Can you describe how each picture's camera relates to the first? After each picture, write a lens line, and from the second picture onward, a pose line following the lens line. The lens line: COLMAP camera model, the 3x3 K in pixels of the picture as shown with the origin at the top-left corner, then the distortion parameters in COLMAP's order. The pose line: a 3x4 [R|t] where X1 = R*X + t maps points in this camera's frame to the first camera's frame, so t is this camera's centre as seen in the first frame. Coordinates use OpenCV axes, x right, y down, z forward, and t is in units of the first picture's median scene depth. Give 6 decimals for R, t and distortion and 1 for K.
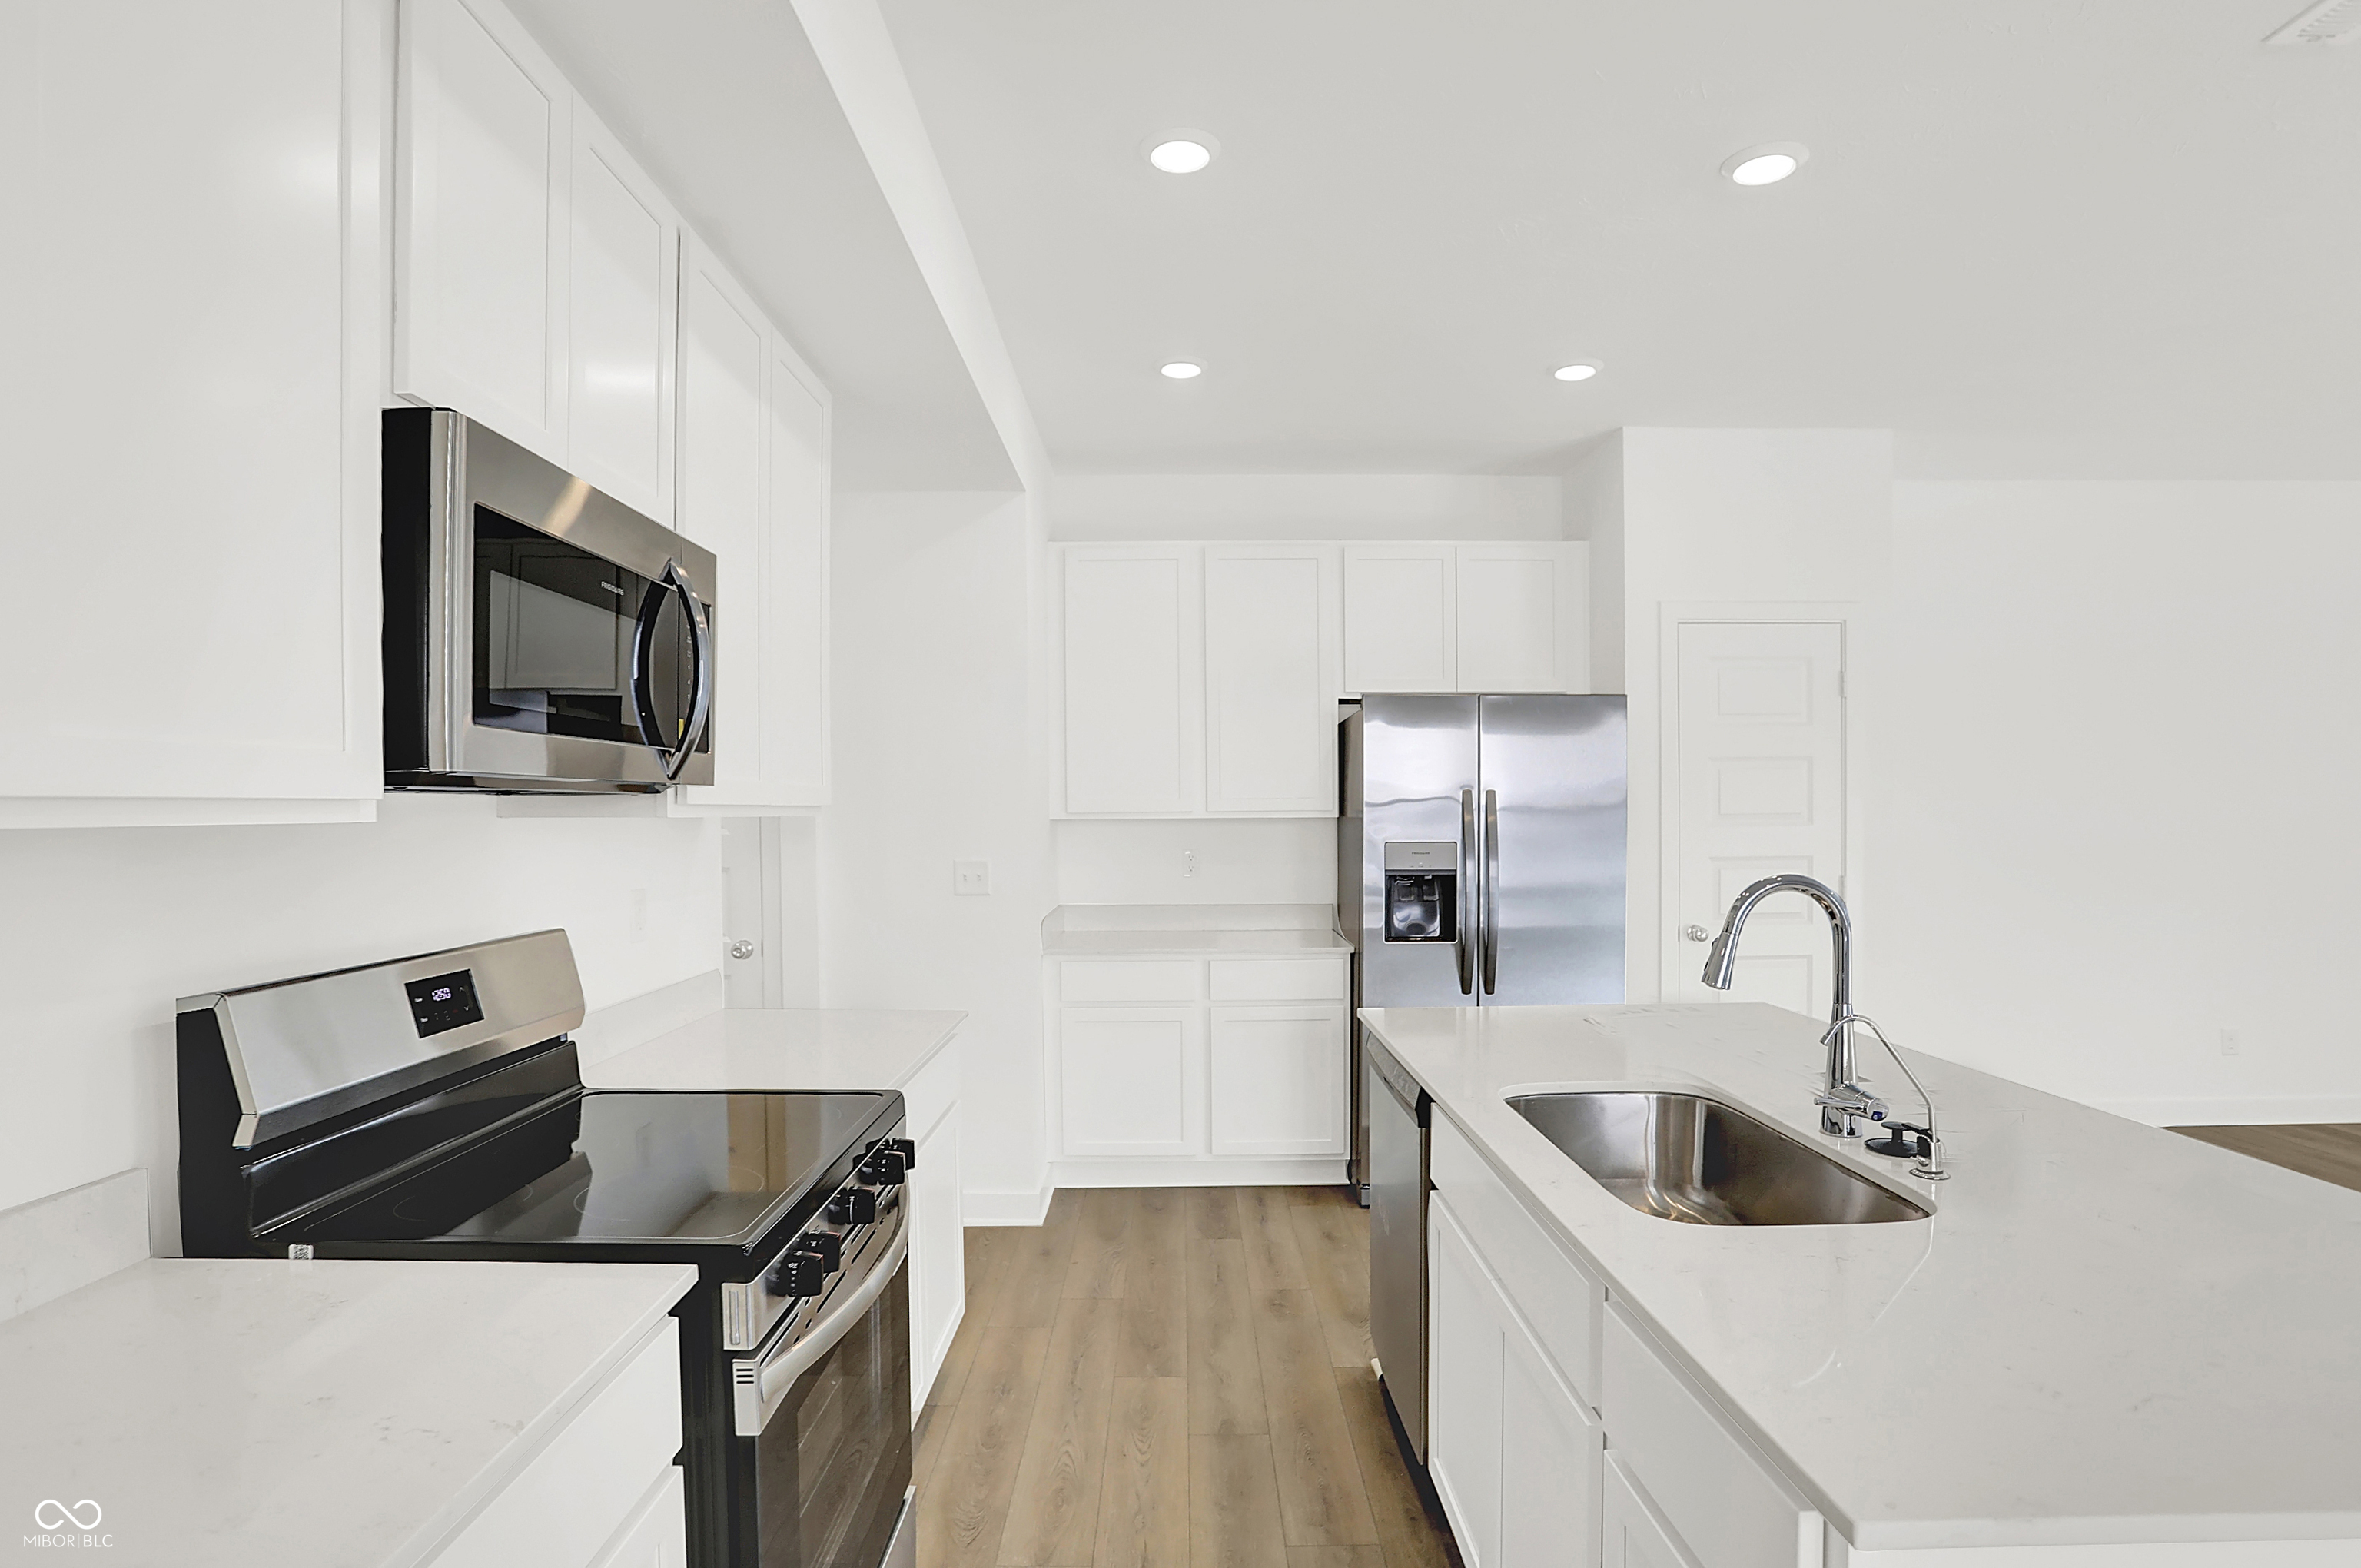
lens RADIAL K [[1198.4, 0, 1191.3], [0, 1198.4, 805.2], [0, 0, 1]] dist [-0.085814, 0.032072]
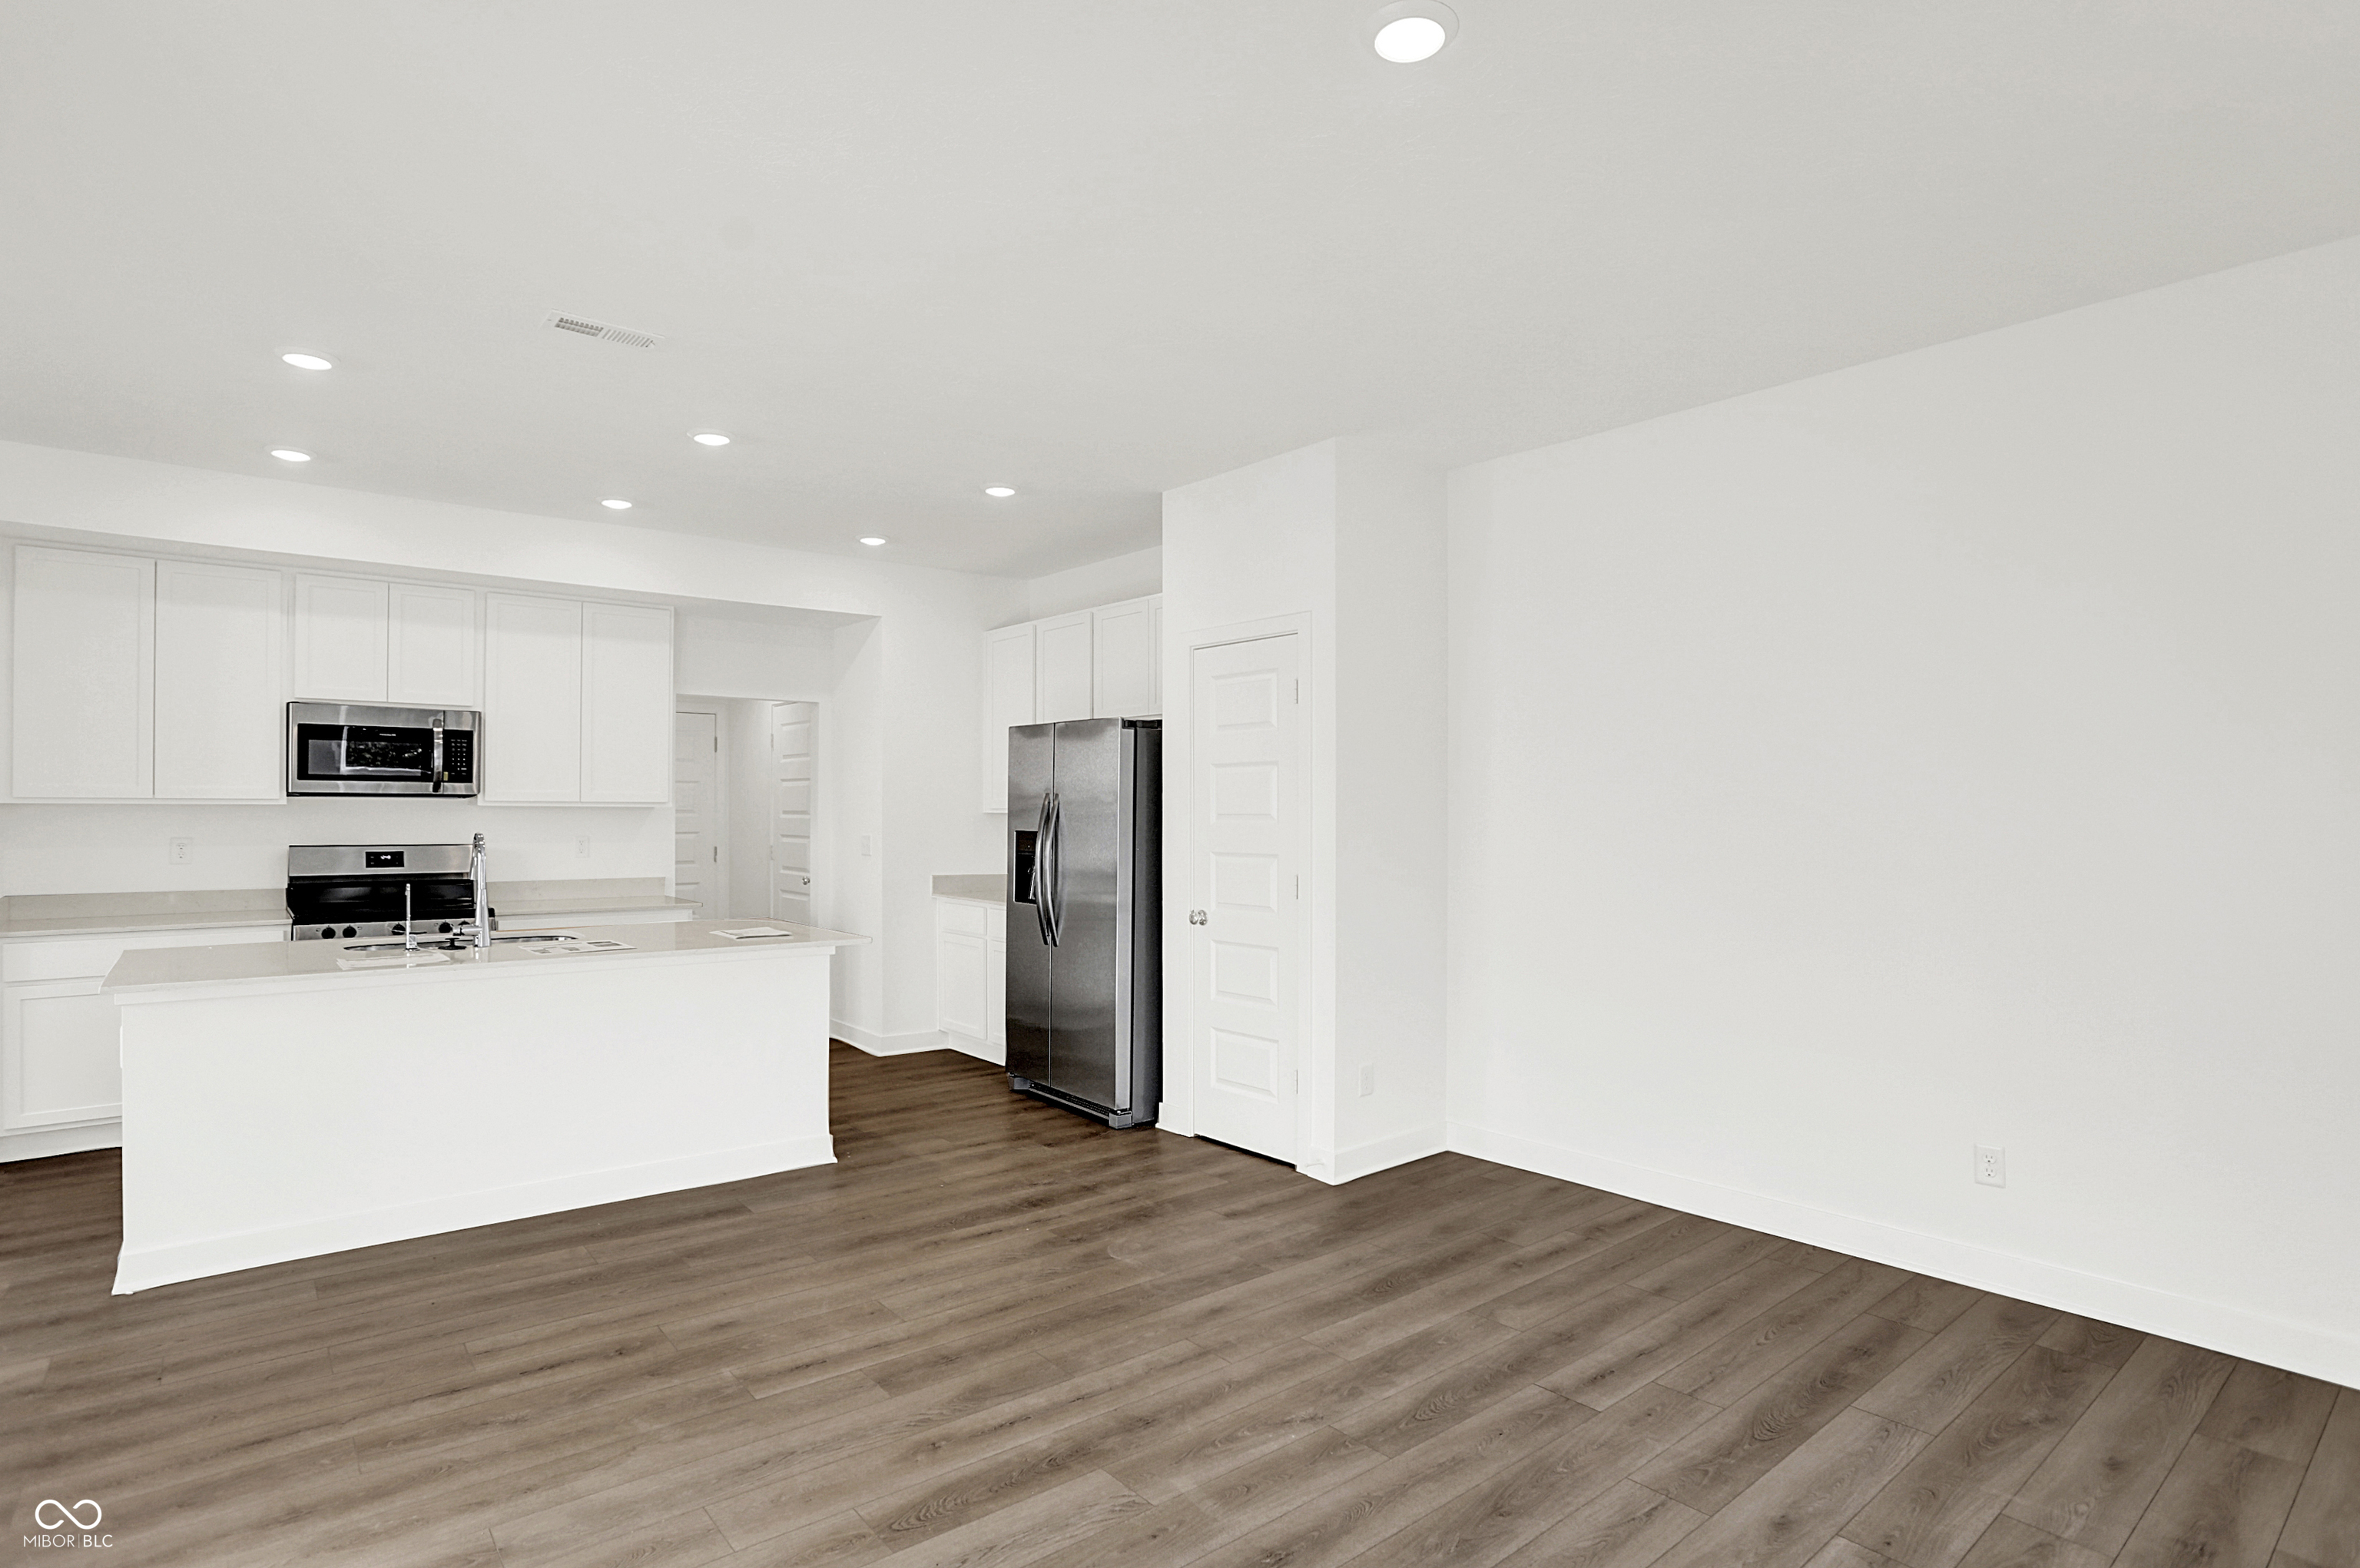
lens RADIAL K [[1180.8, 0, 1180.0], [0, 1180.8, 784.0], [0, 0, 1]] dist [-0.072633, 0.030705]
pose [[0.641166, -0.011823, -0.767311, 3.147660], [-0.004384, 0.999809, -0.019068, 0.004499], [0.767390, 0.015590, 0.640992, 0.595824]]
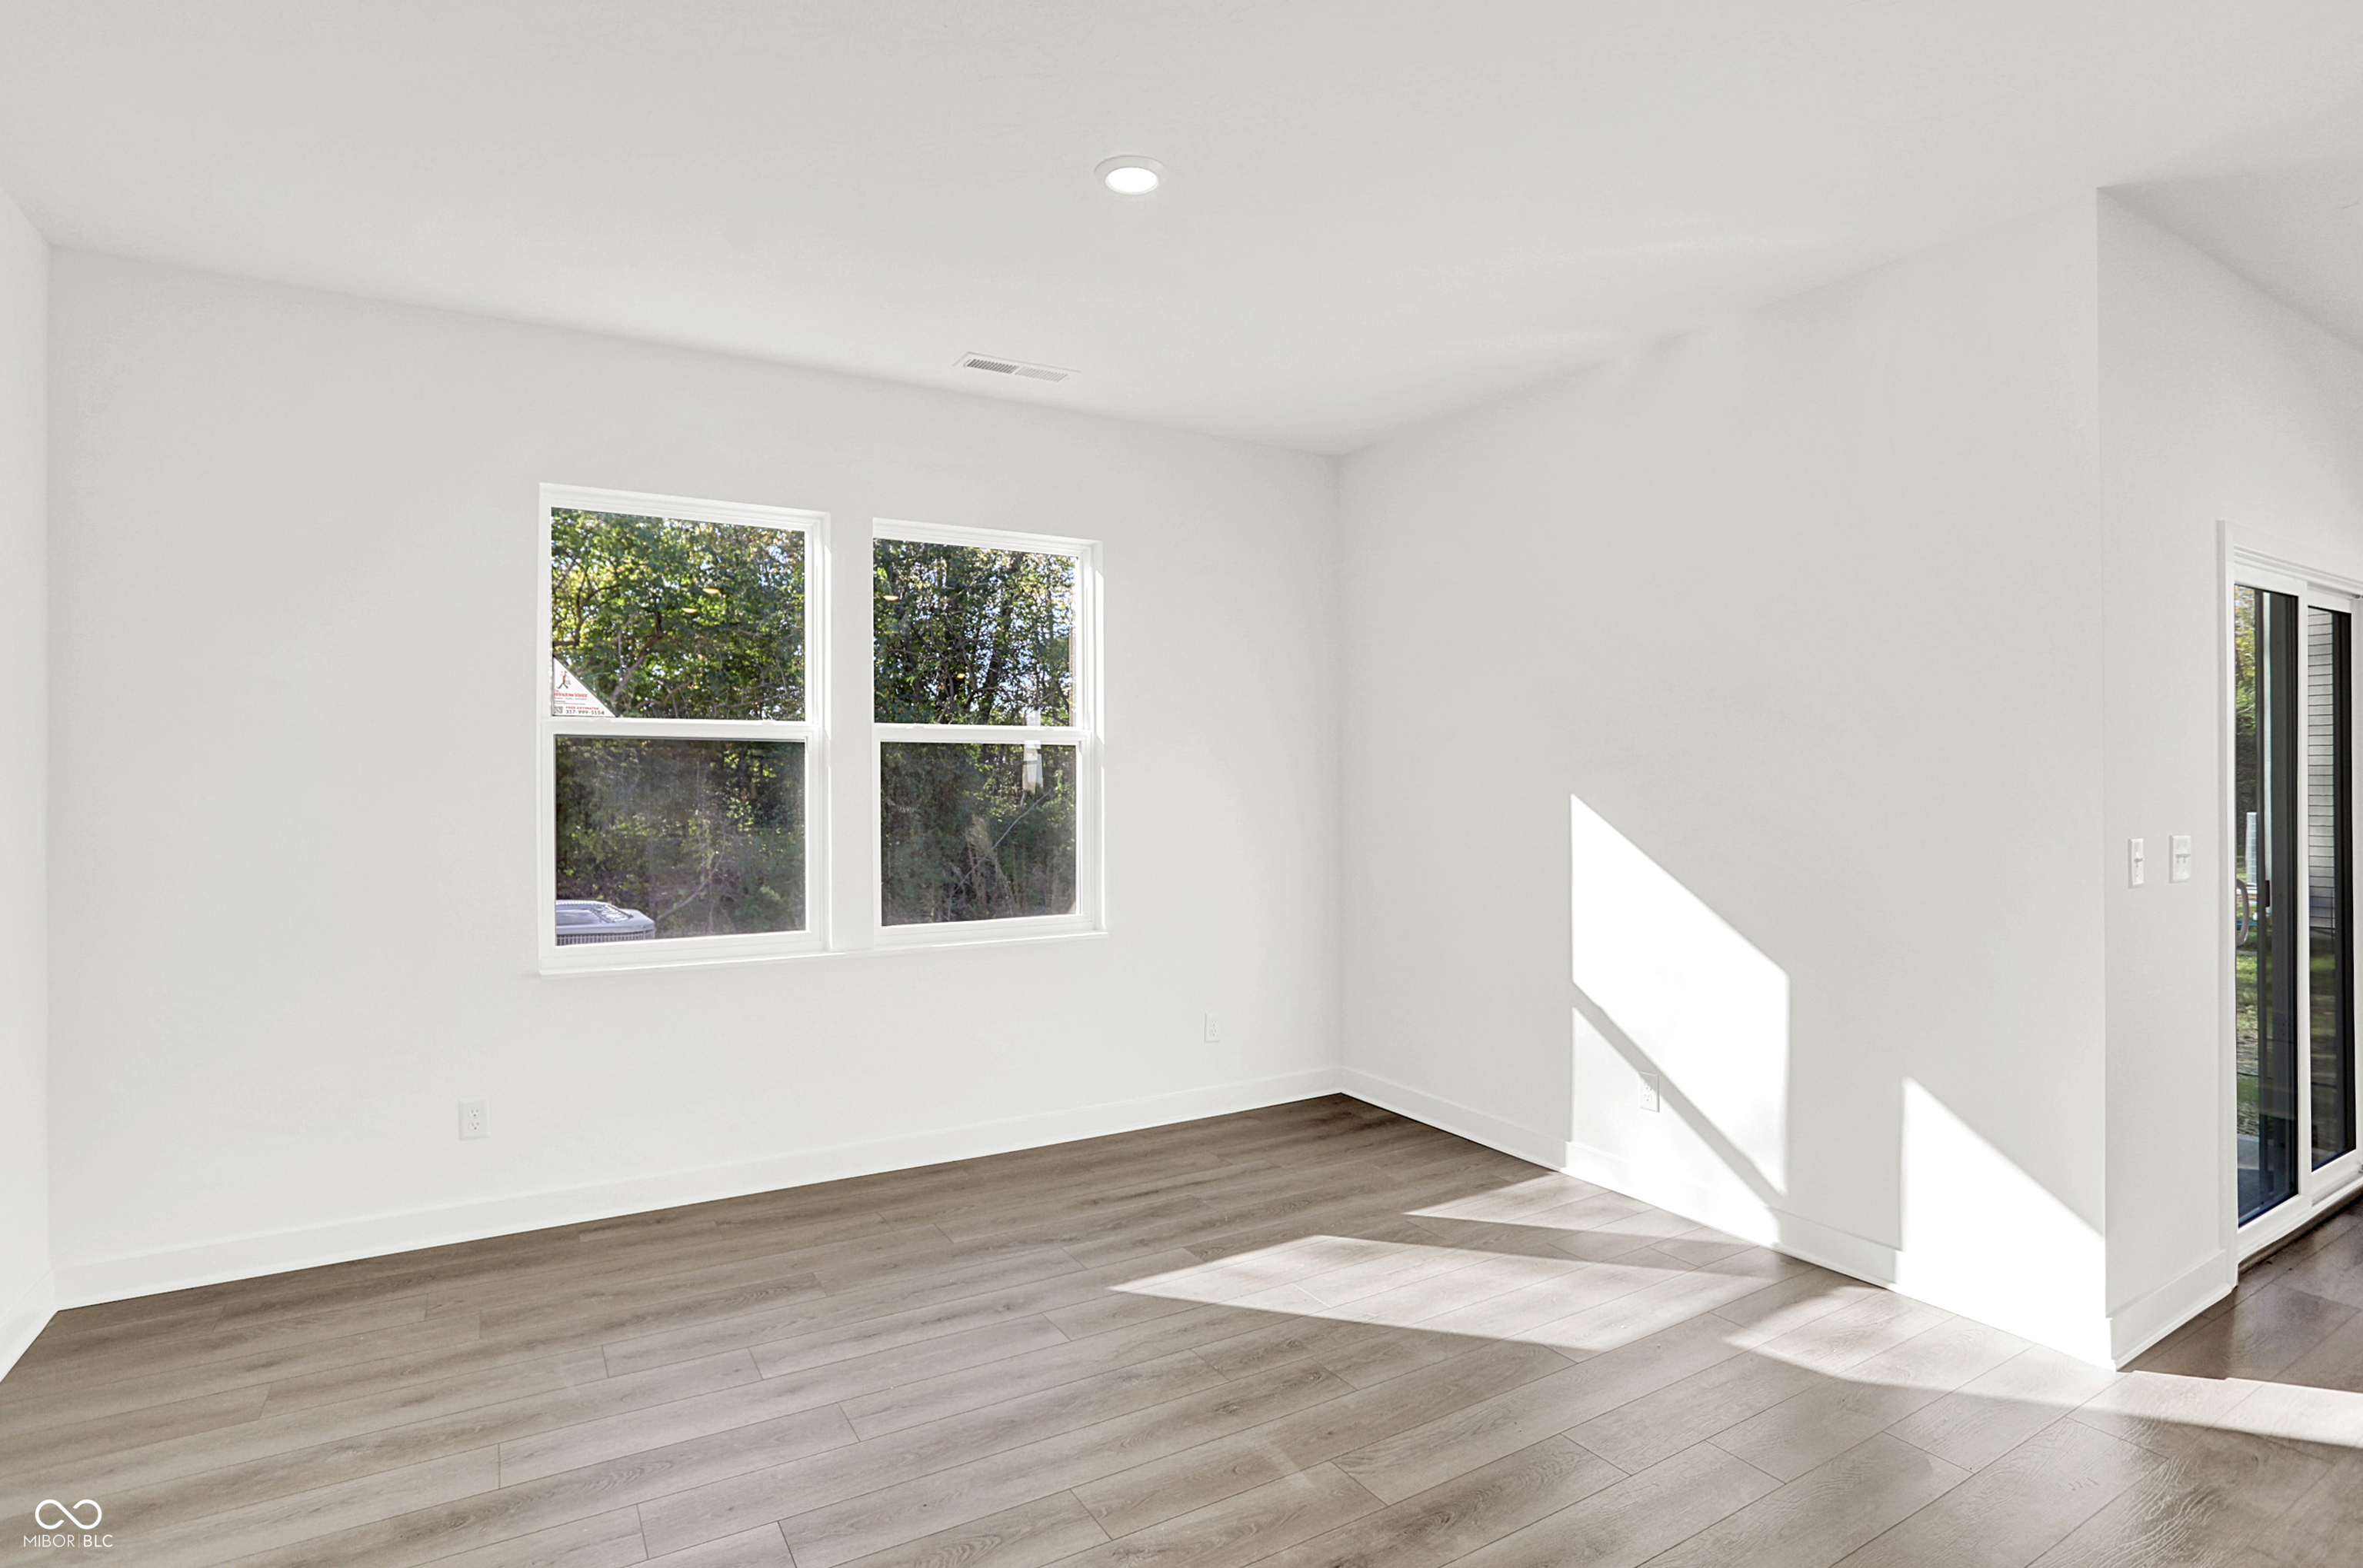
lens RADIAL K [[1211.2, 0, 1153.5], [0, 1211.2, 775.2], [0, 0, 1]] dist [-0.075152, 0.047235]
pose [[-0.500095, 0.009906, 0.865914, 1.058630], [0.004105, 0.999950, -0.009069, 0.009959], [-0.865961, -0.000981, -0.500111, 2.259128]]
